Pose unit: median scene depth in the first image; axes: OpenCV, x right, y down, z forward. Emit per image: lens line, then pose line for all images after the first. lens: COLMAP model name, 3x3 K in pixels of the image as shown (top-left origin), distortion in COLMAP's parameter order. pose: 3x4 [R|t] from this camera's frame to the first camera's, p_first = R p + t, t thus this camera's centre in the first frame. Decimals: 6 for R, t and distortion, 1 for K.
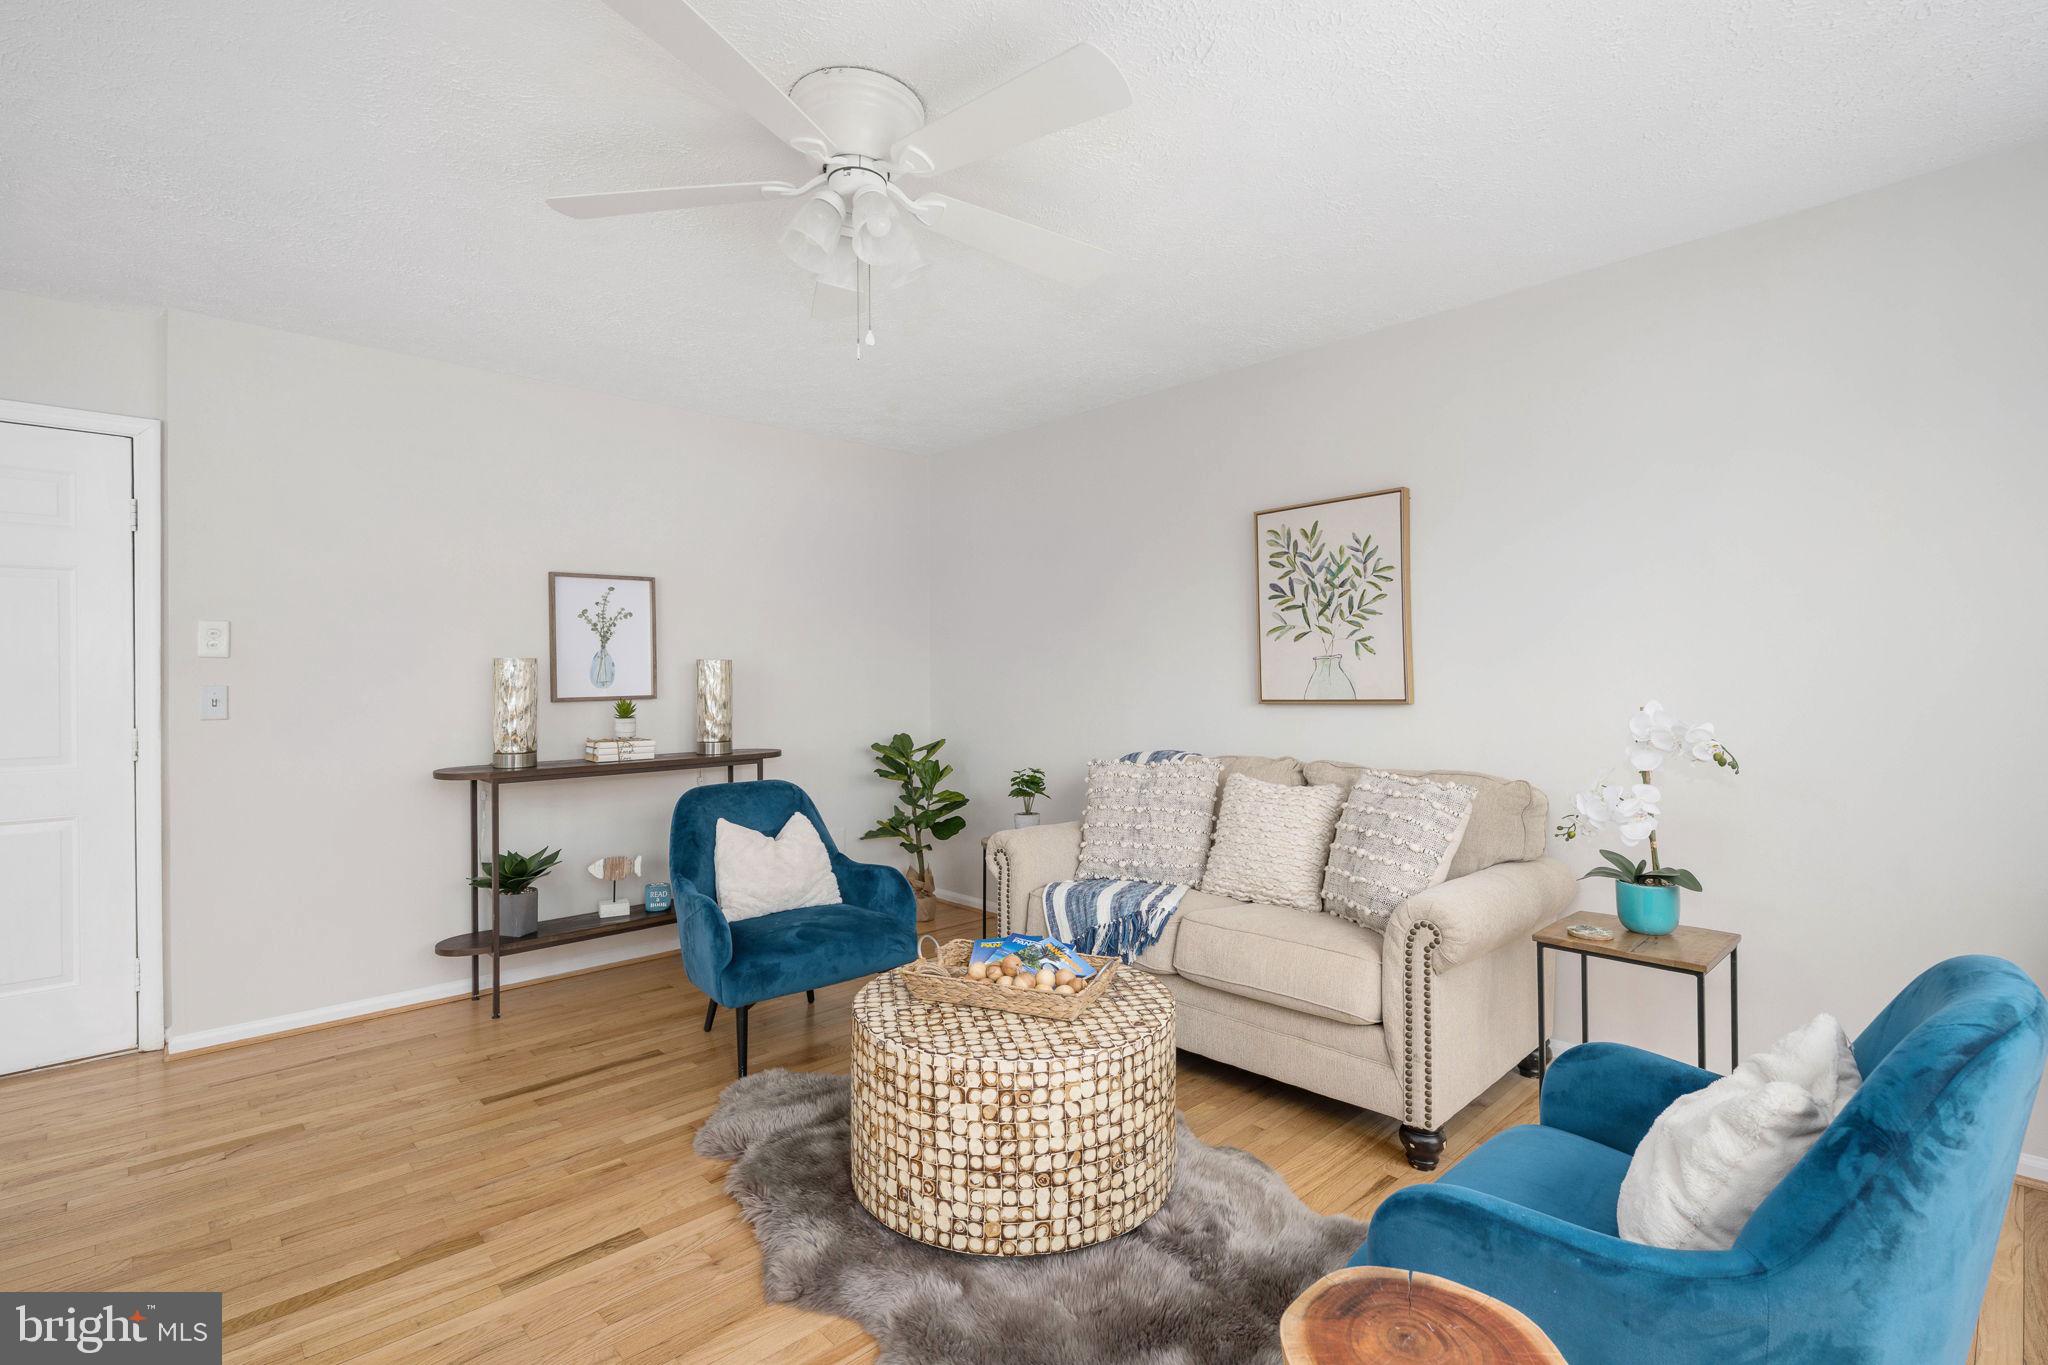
lens RADIAL K [[950.3, 0, 1014.3], [0, 950.3, 674.9], [0, 0, 1]] dist [-0.000490, -0.000881]
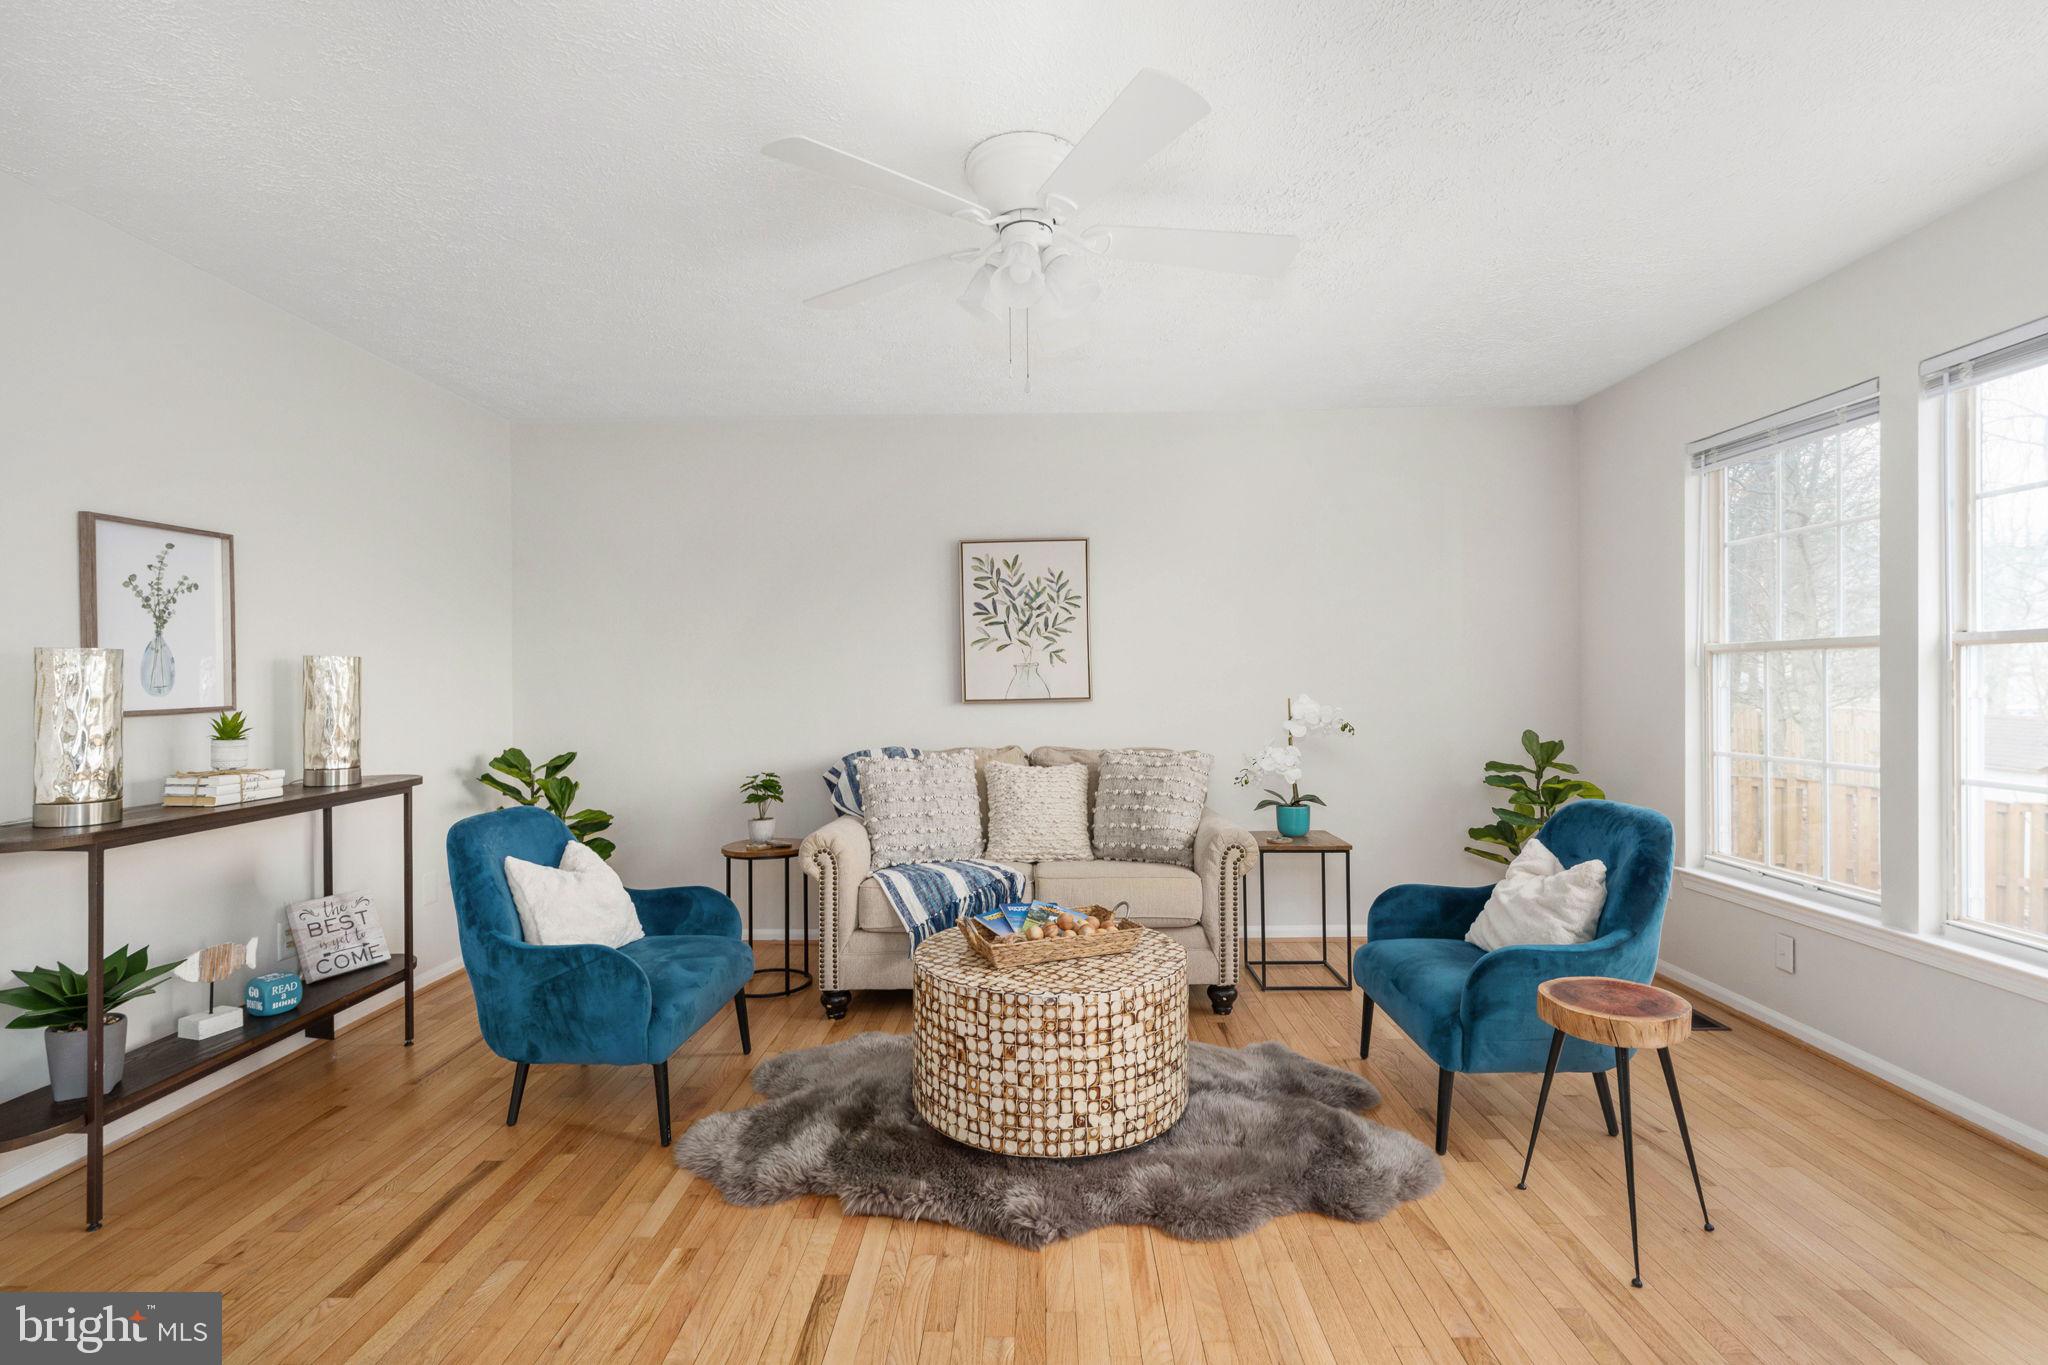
lens RADIAL K [[950.3, 0, 1021.2], [0, 950.3, 678.7], [0, 0, 1]] dist [-0.000490, -0.000881]
pose [[0.697866, 0.003116, 0.716222, -0.866777], [-0.000658, 0.999993, -0.003710, 0.006523], [-0.716228, 0.002117, 0.697863, 0.204391]]
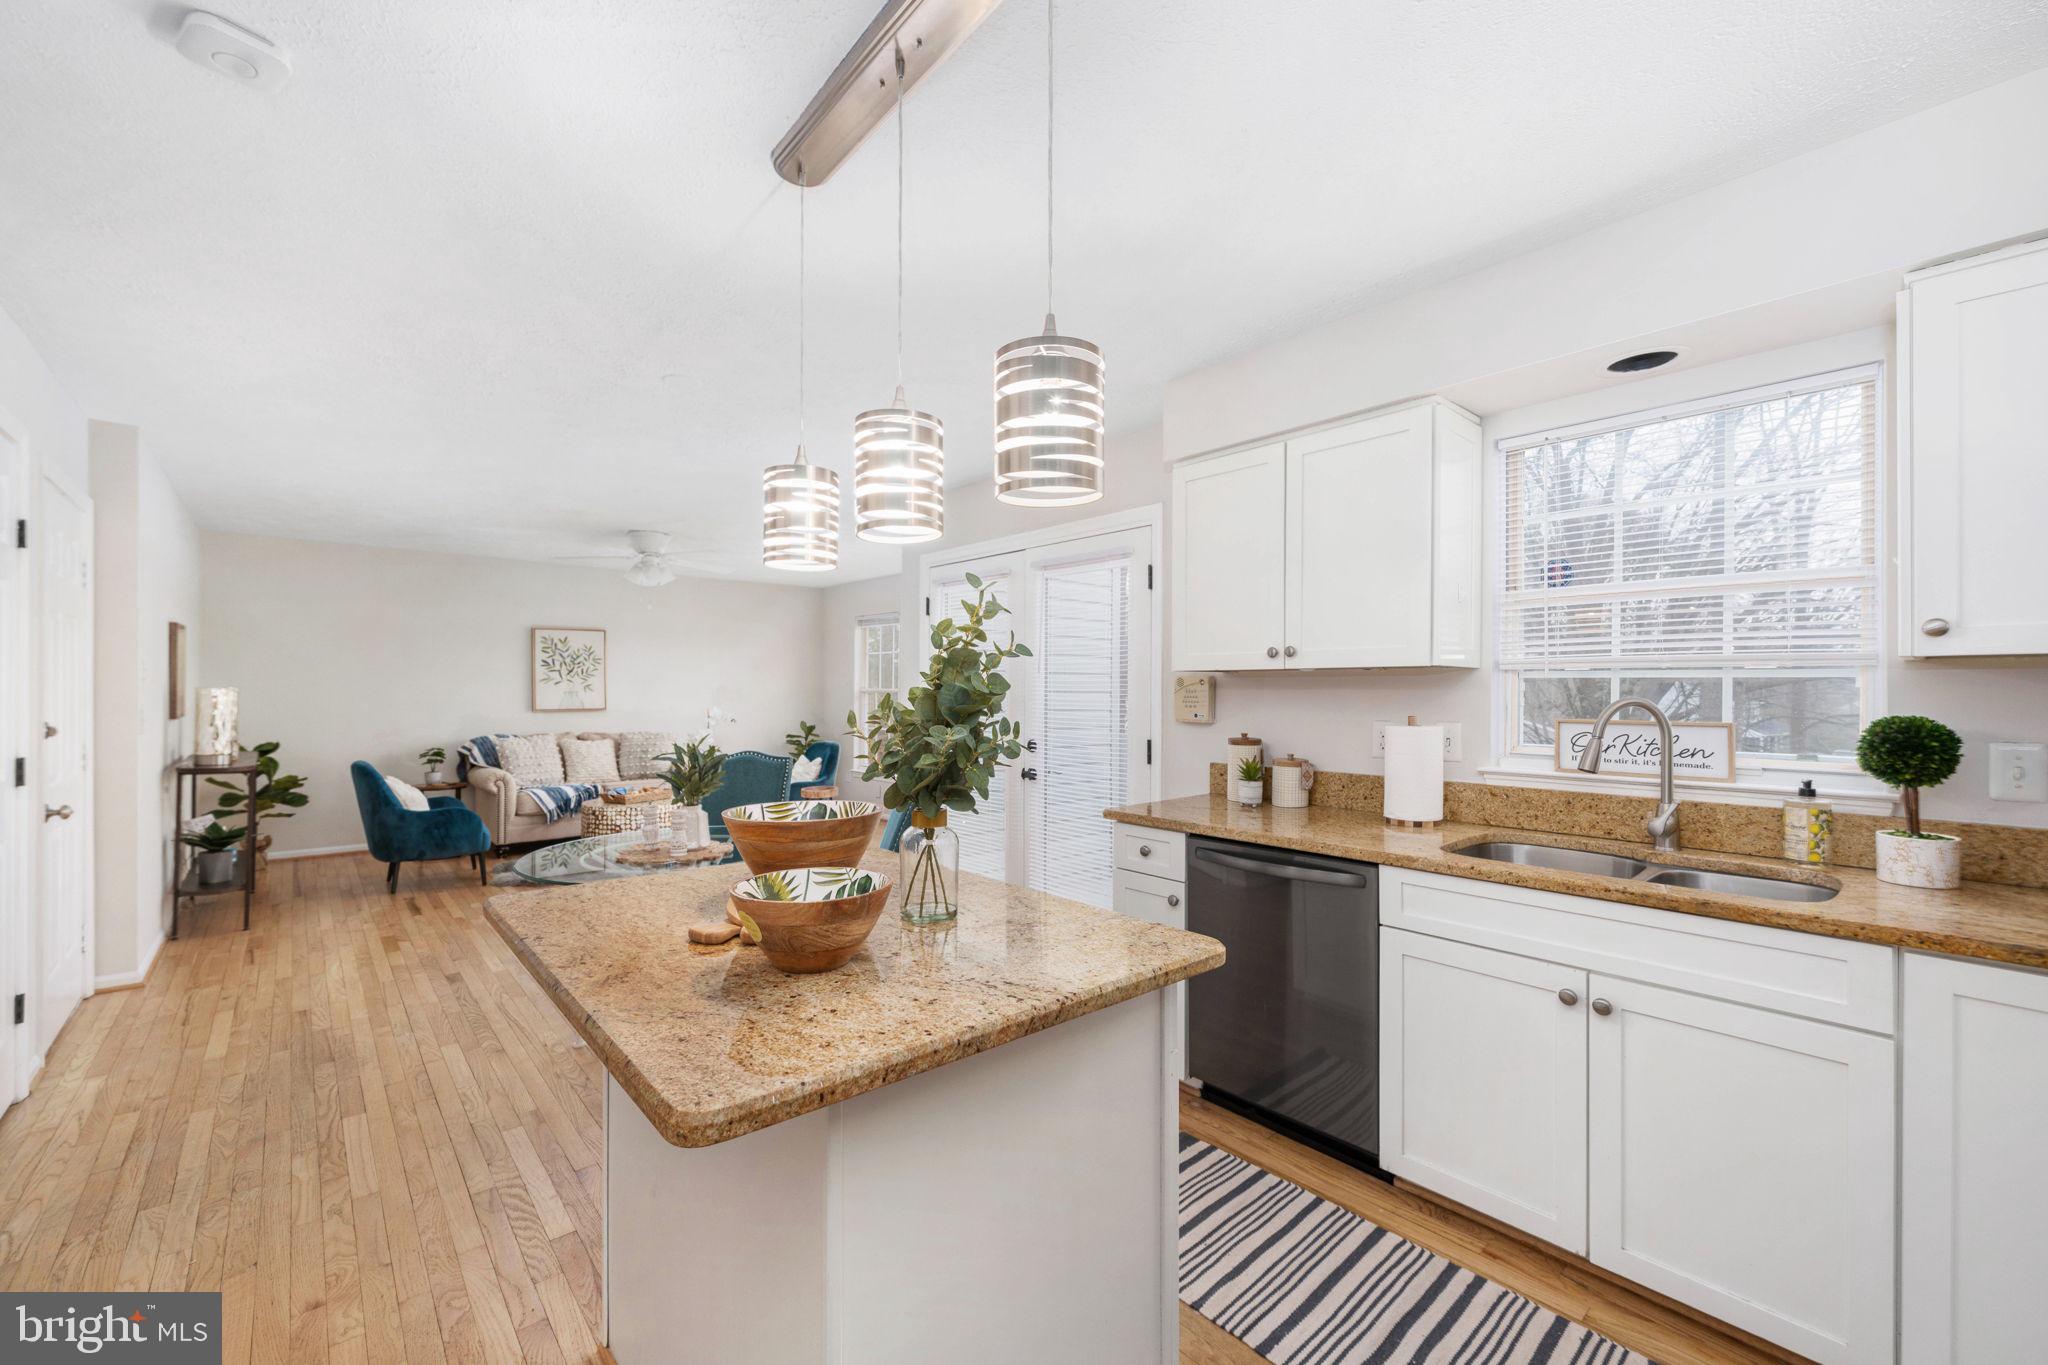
lens RADIAL K [[833.6, 0, 1035.5], [0, 833.6, 688.2], [0, 0, 1]] dist [0.004417, 0.000131]
pose [[0.020639, 0.008421, 0.999752, -2.792980], [-0.008470, 0.999930, -0.008248, -0.031283], [-0.999751, -0.008298, 0.020709, -0.399692]]
